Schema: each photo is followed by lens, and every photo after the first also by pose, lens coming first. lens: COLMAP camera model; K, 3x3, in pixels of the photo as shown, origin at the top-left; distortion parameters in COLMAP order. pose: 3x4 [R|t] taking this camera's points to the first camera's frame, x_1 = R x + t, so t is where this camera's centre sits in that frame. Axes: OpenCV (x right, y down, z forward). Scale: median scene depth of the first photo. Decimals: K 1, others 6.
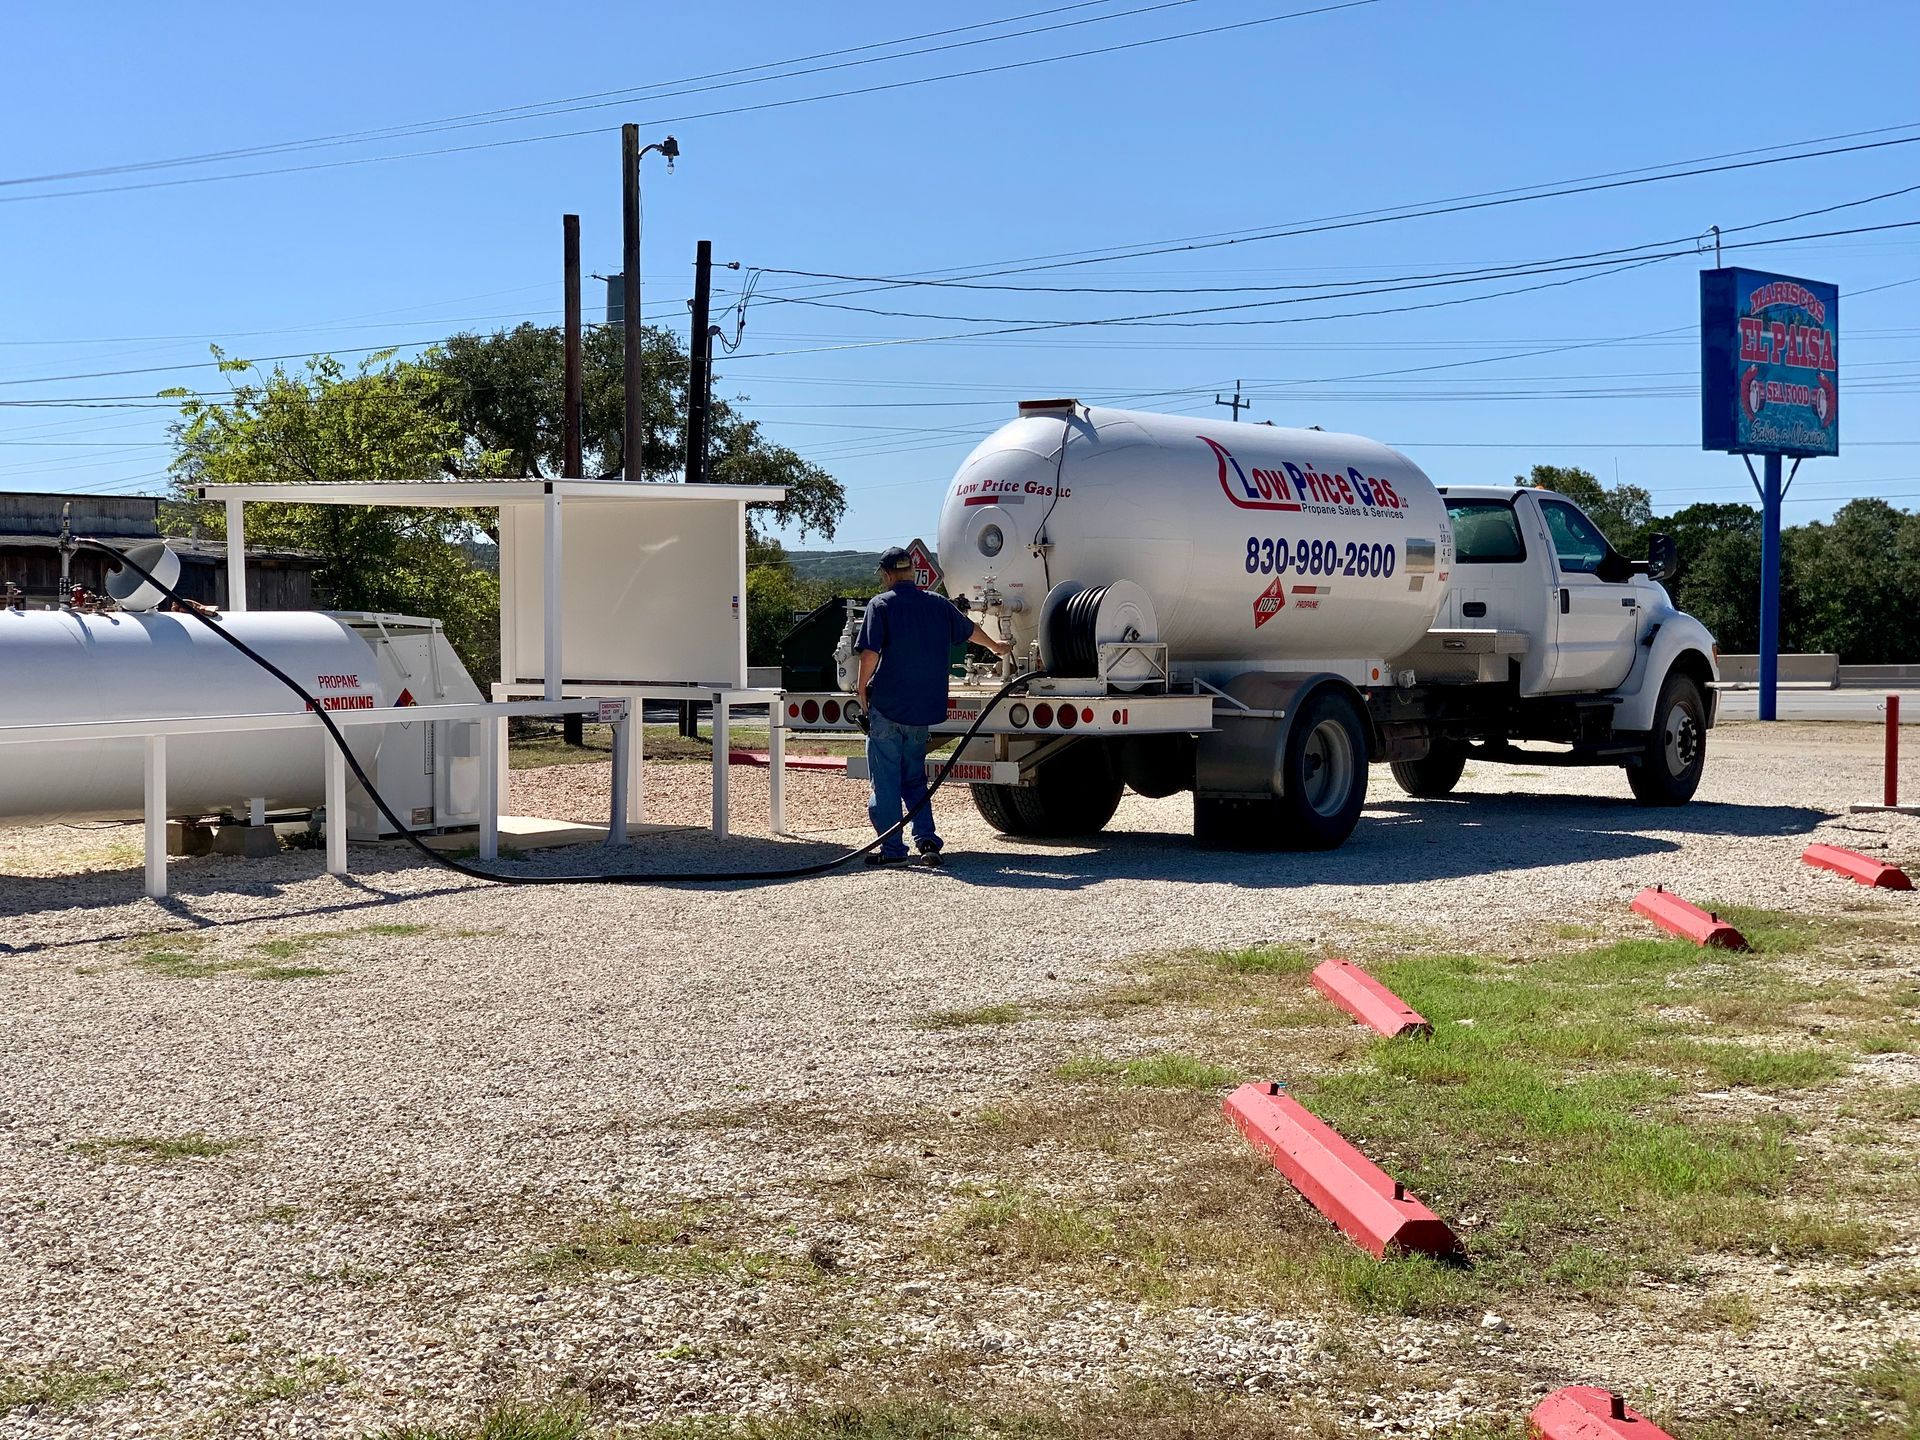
lens RADIAL K [[3042.6, 0, 960.0], [0, 3042.6, 720.0], [0, 0, 1]] dist [0.004896, 0.115853]
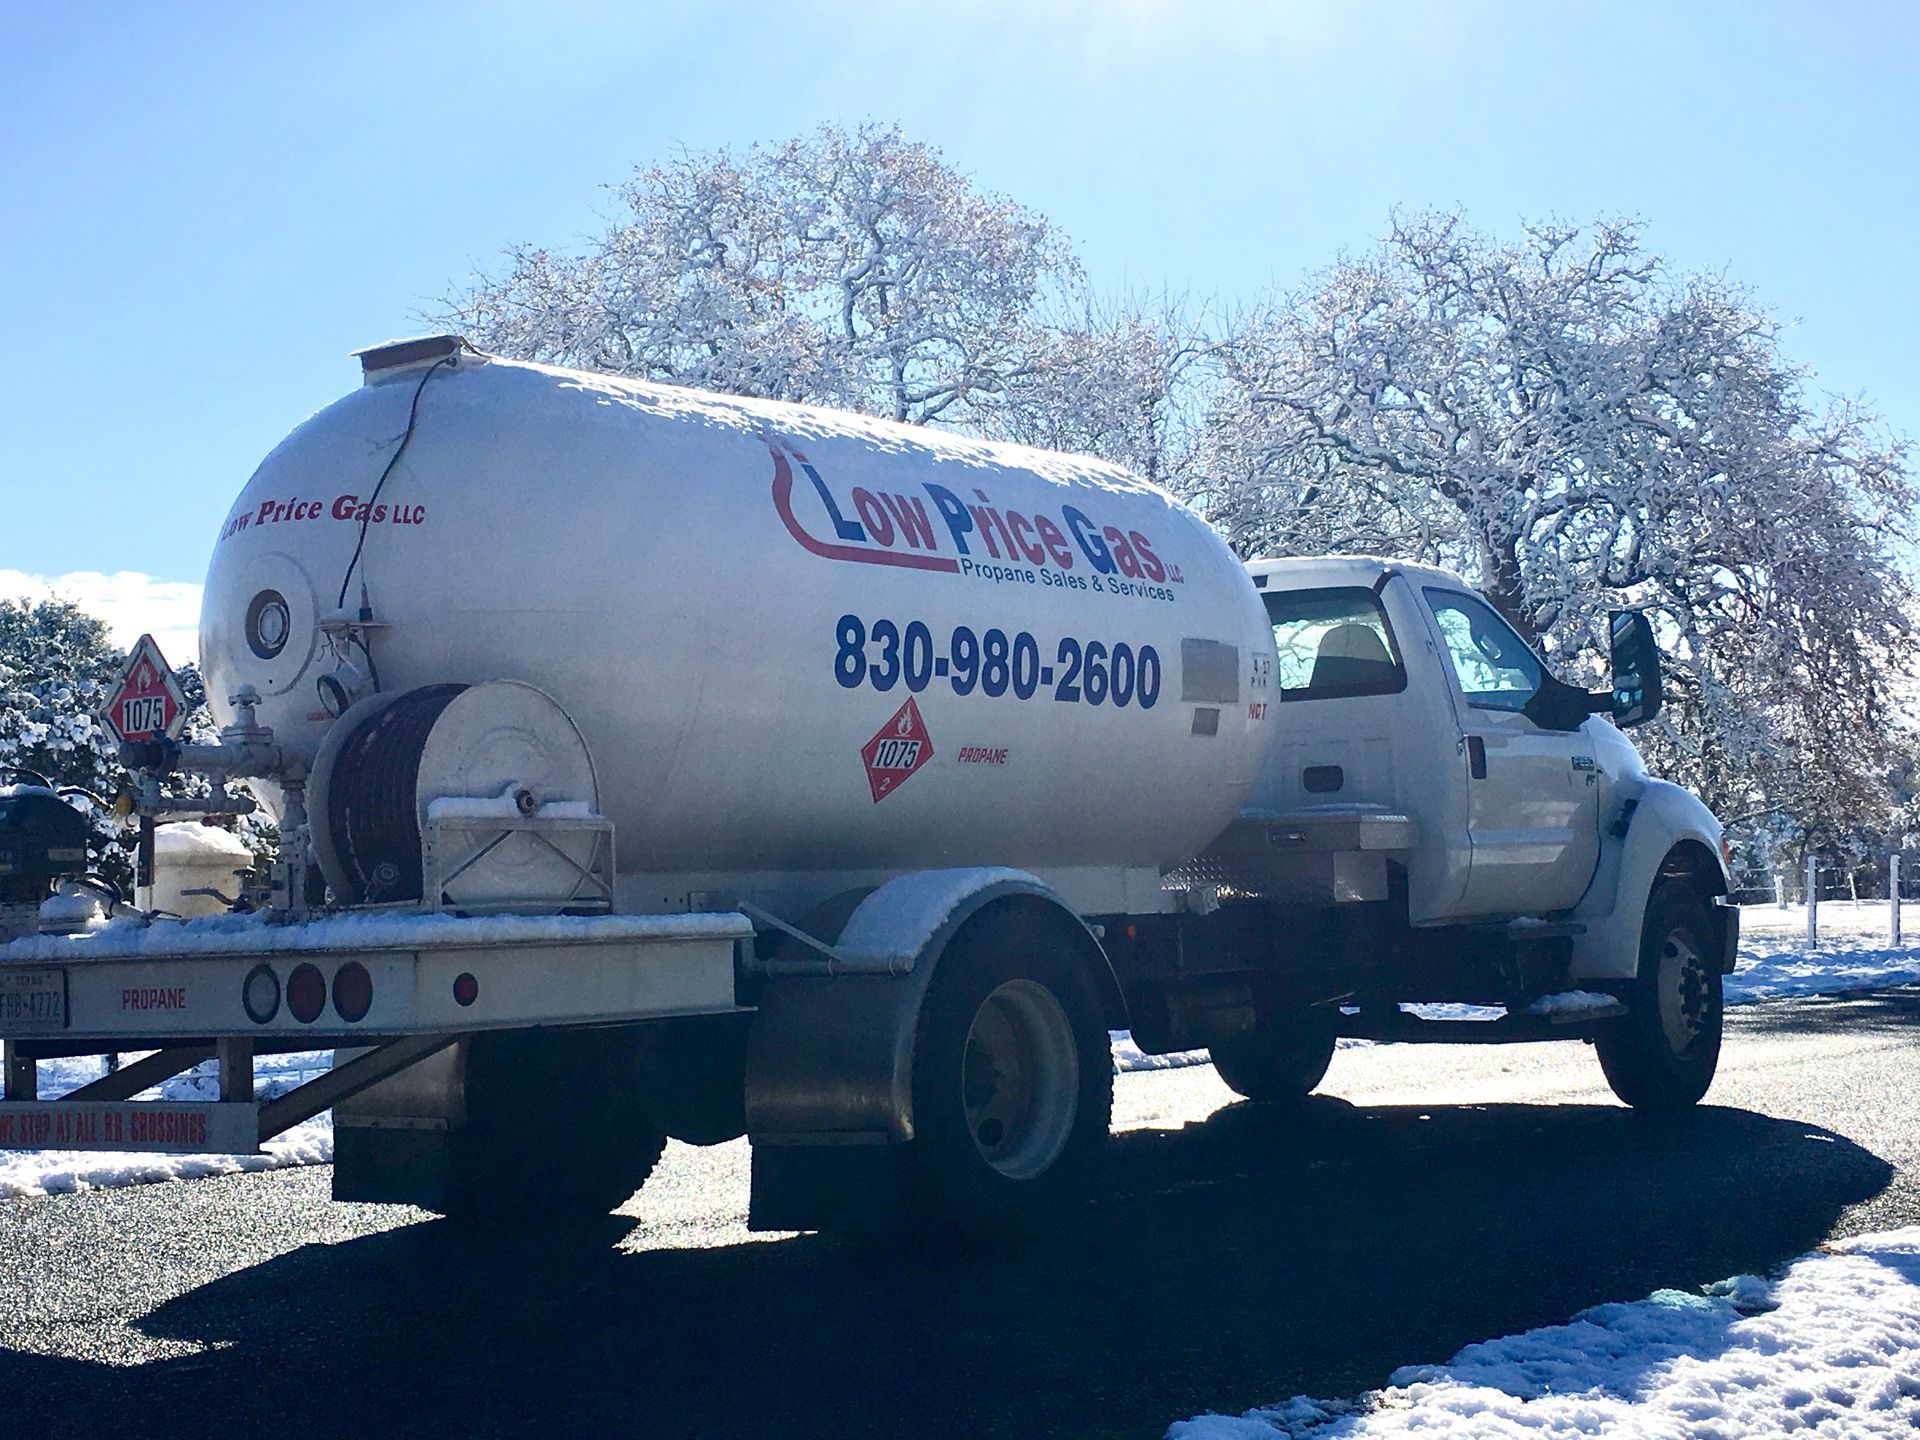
lens RADIAL K [[3042.6, 0, 960.0], [0, 3042.6, 720.0], [0, 0, 1]] dist [0.004896, 0.115853]
pose [[0.998612, -0.040378, 0.033805, 0.093058], [0.043364, 0.994737, -0.092833, 0.003360], [-0.029879, 0.094170, 0.995108, 0.489387]]
